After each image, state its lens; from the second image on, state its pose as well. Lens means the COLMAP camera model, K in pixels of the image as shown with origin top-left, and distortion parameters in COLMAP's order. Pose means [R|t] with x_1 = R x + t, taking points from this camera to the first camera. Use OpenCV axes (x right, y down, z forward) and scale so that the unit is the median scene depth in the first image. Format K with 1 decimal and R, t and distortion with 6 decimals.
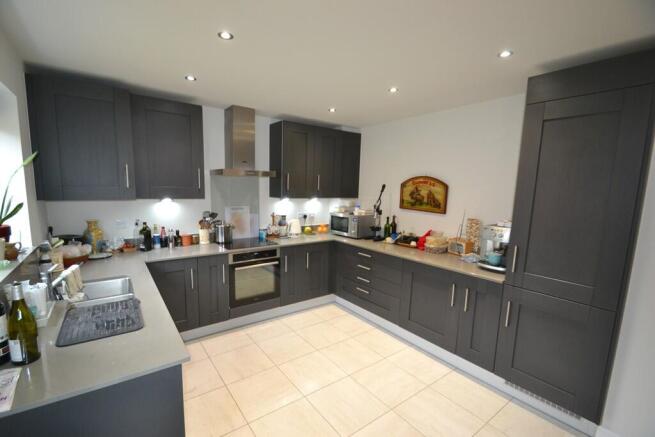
lens RADIAL K [[291.2, 0, 315.8], [0, 291.2, 218.2], [0, 0, 1]] dist [0.000456, 0.000005]
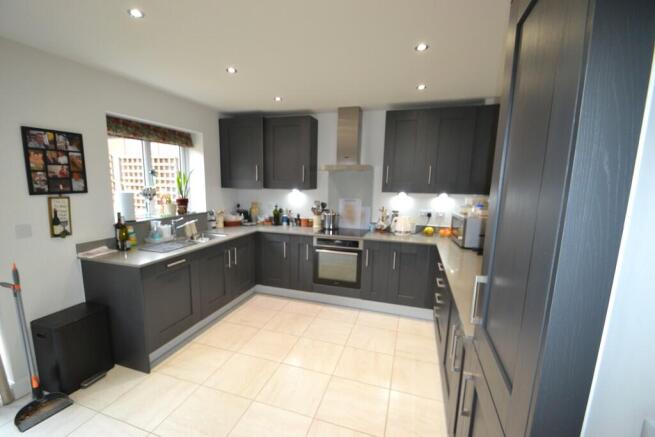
lens RADIAL K [[291.2, 0, 315.8], [0, 291.2, 218.2], [0, 0, 1]] dist [0.000456, 0.000005]
pose [[0.580337, 0.099974, -0.808217, 0.595944], [-0.088333, 0.994308, 0.059566, -0.022867], [0.809572, 0.036824, 0.585865, 0.278126]]
